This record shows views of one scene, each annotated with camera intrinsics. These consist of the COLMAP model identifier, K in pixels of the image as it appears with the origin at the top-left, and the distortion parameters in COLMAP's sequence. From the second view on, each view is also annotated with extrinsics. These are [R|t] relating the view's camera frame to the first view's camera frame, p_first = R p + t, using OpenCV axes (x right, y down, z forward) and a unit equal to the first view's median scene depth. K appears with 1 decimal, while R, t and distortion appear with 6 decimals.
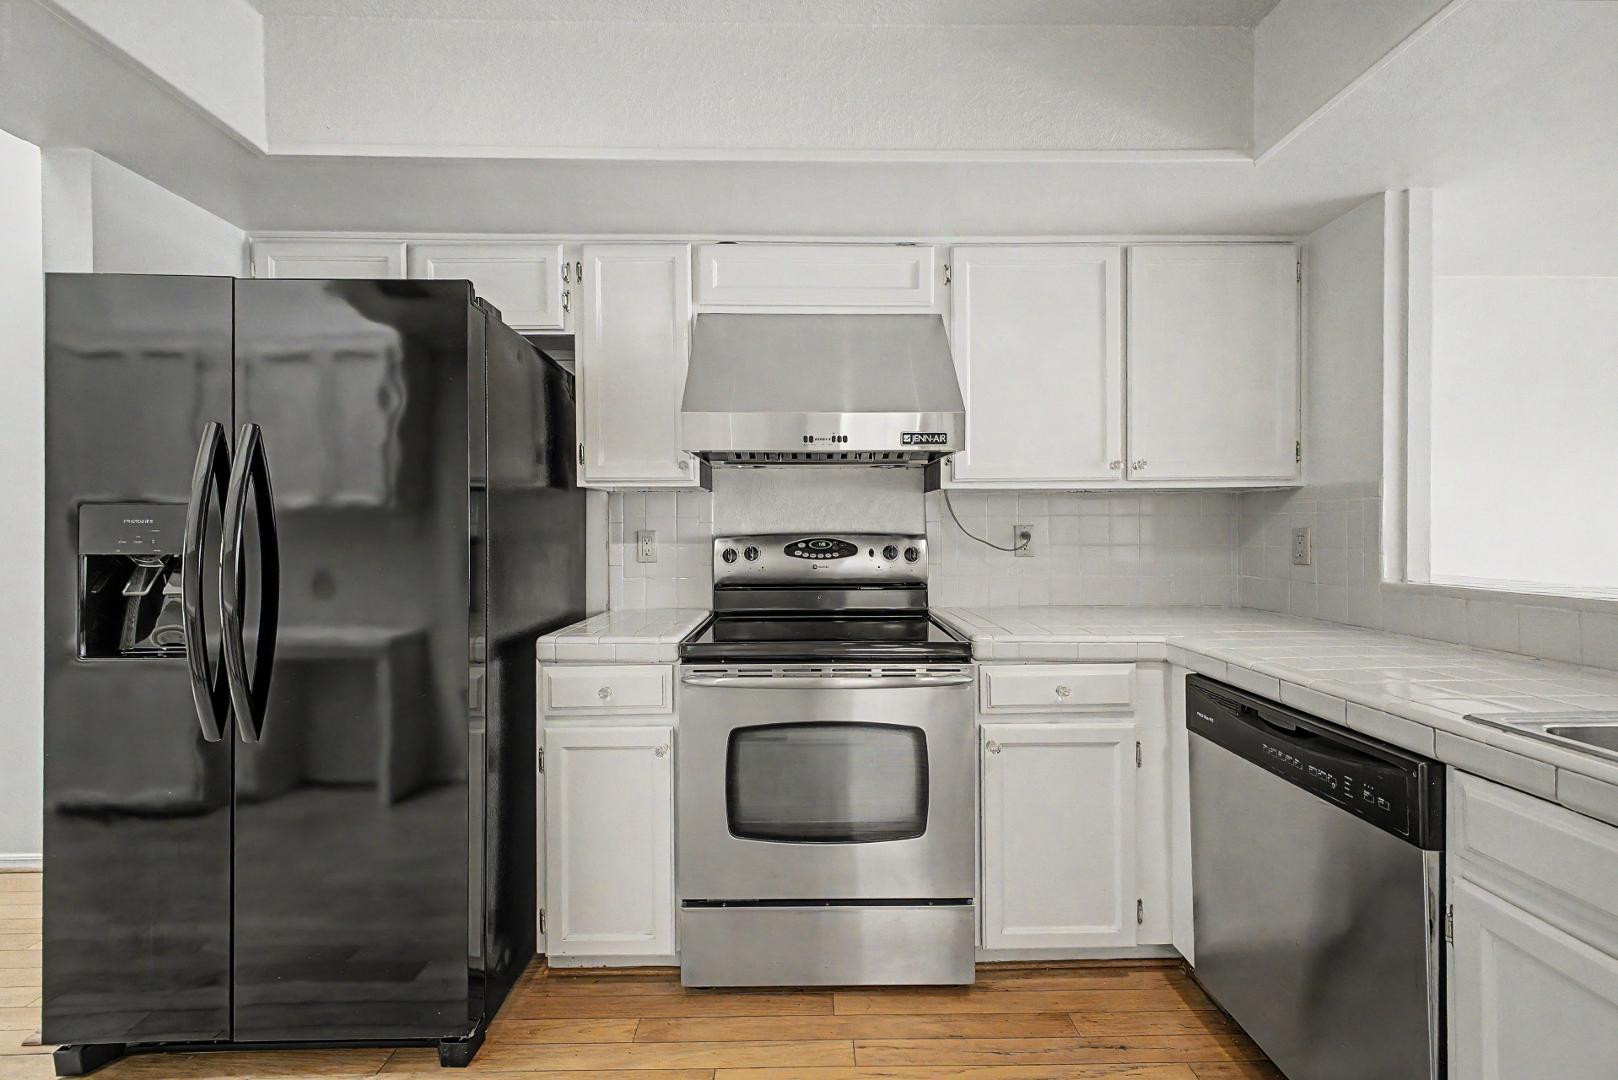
lens RADIAL K [[635.8, 0, 806.4], [0, 635.8, 531.6], [0, 0, 1]] dist [0.013104, -0.003037]
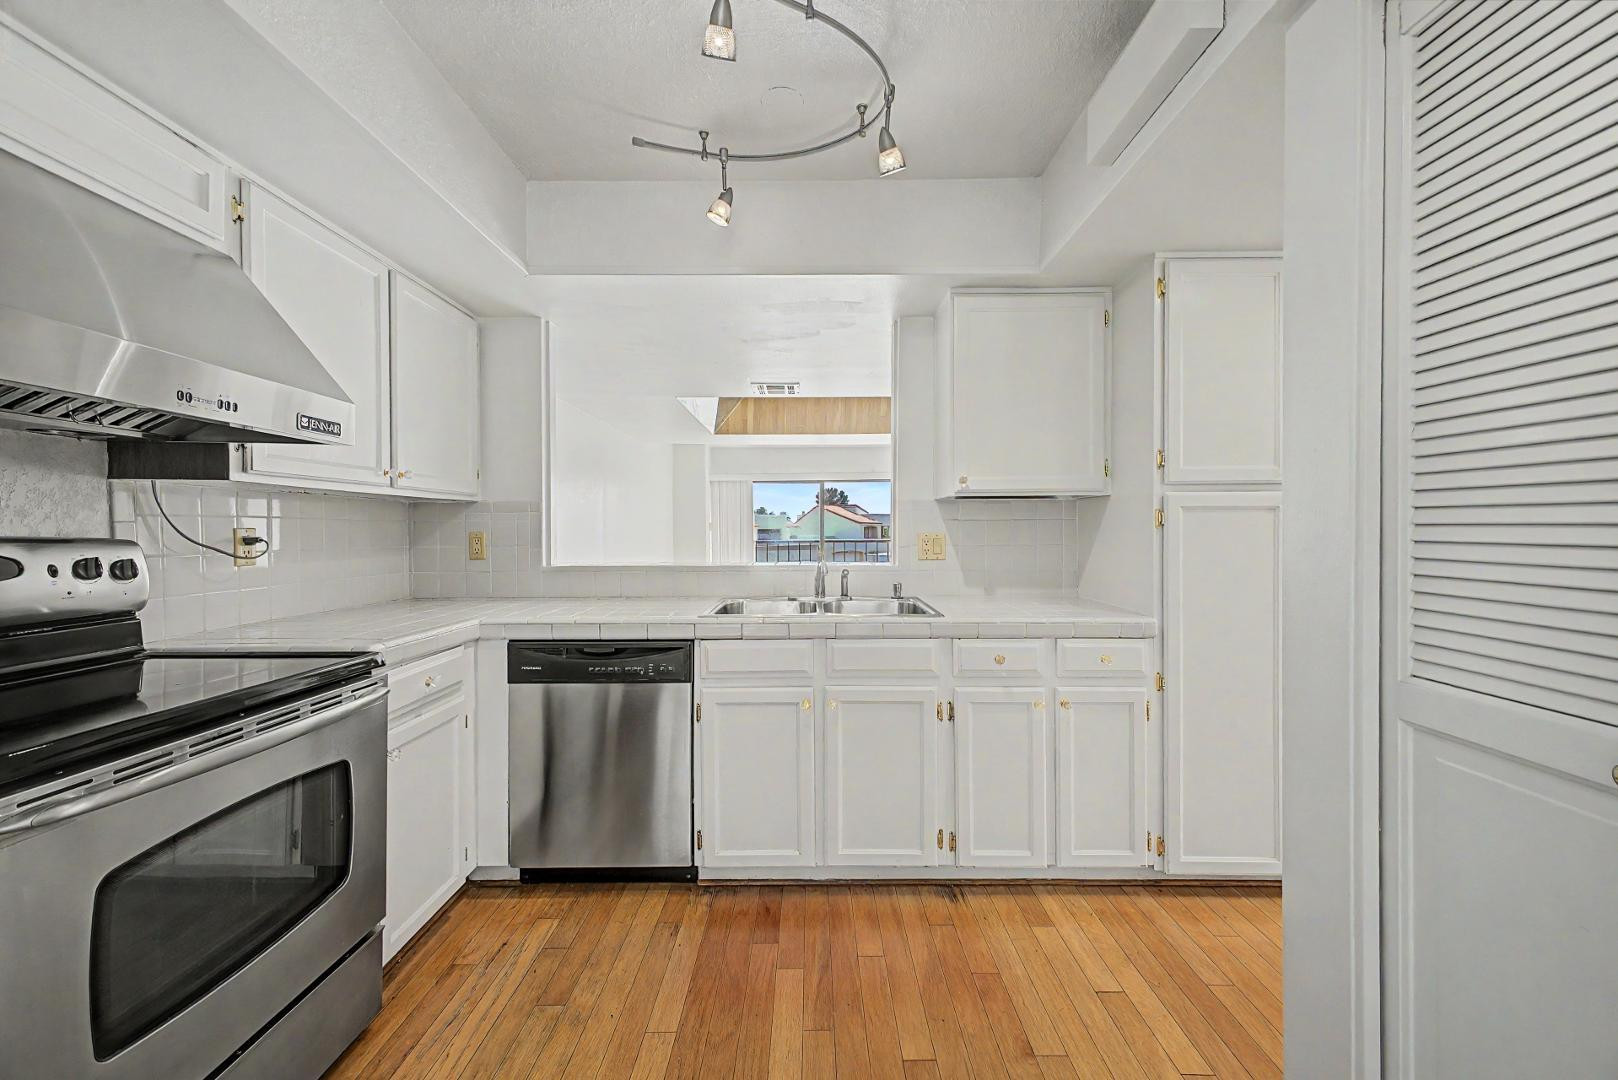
lens RADIAL K [[635.8, 0, 807.9], [0, 635.8, 531.8], [0, 0, 1]] dist [0.013104, -0.003037]
pose [[0.013477, 0.002826, 0.999905, -0.653612], [0.007101, 0.999971, -0.002922, 0.003211], [-0.999884, 0.007140, 0.013457, 0.330805]]
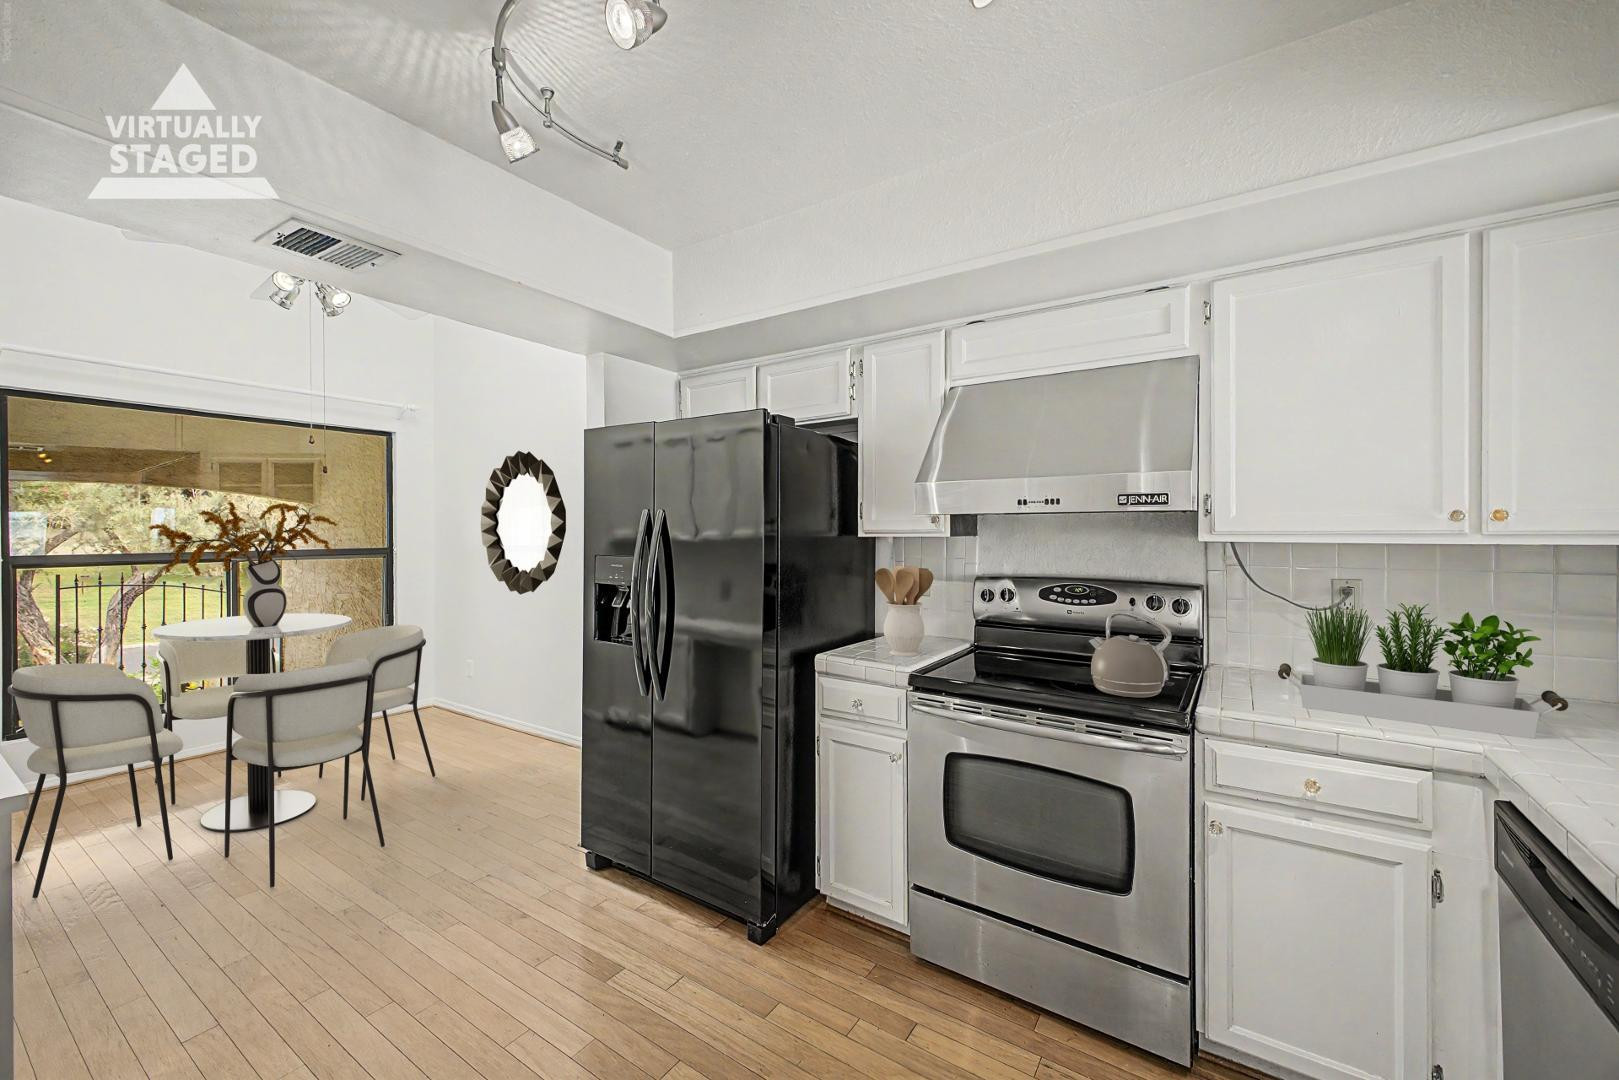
lens RADIAL K [[636.2, 0, 807.9], [0, 636.2, 532.2], [0, 0, 1]] dist [0.013104, -0.003037]
pose [[0.822954, 0.004441, -0.568091, 0.317521], [-0.004011, 0.999990, 0.002007, -0.093326], [0.568094, 0.000627, 0.822963, -0.116085]]
